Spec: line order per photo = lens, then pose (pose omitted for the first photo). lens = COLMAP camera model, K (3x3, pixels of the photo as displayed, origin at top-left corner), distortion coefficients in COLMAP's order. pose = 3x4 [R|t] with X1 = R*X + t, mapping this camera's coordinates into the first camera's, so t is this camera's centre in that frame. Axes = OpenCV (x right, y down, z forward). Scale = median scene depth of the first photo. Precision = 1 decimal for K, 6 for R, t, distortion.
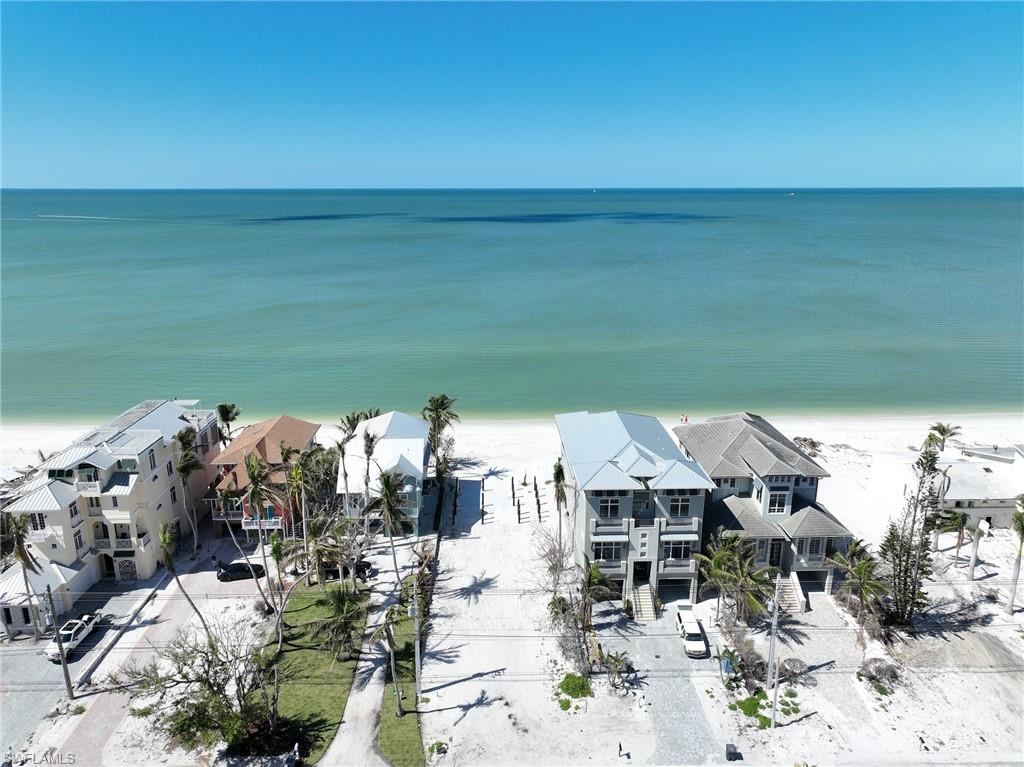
lens RADIAL K [[724.2, 0, 512.0], [0, 724.2, 383.5], [0, 0, 1]] dist [-0.015862, 0.034620]
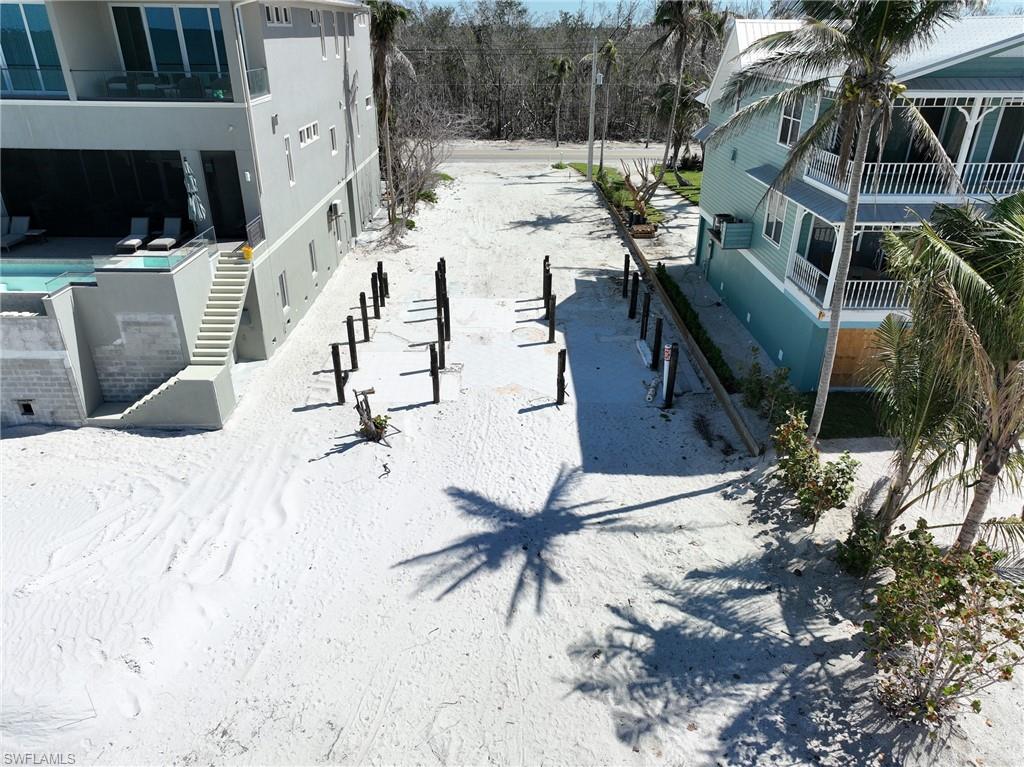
lens RADIAL K [[724.2, 0, 512.0], [0, 724.2, 383.5], [0, 0, 1]] dist [-0.015862, 0.034620]
pose [[-0.999636, -0.014632, 0.022656, -0.040686], [0.004002, 0.750270, 0.661119, -0.022845], [-0.026672, 0.660969, -0.749939, 1.676188]]
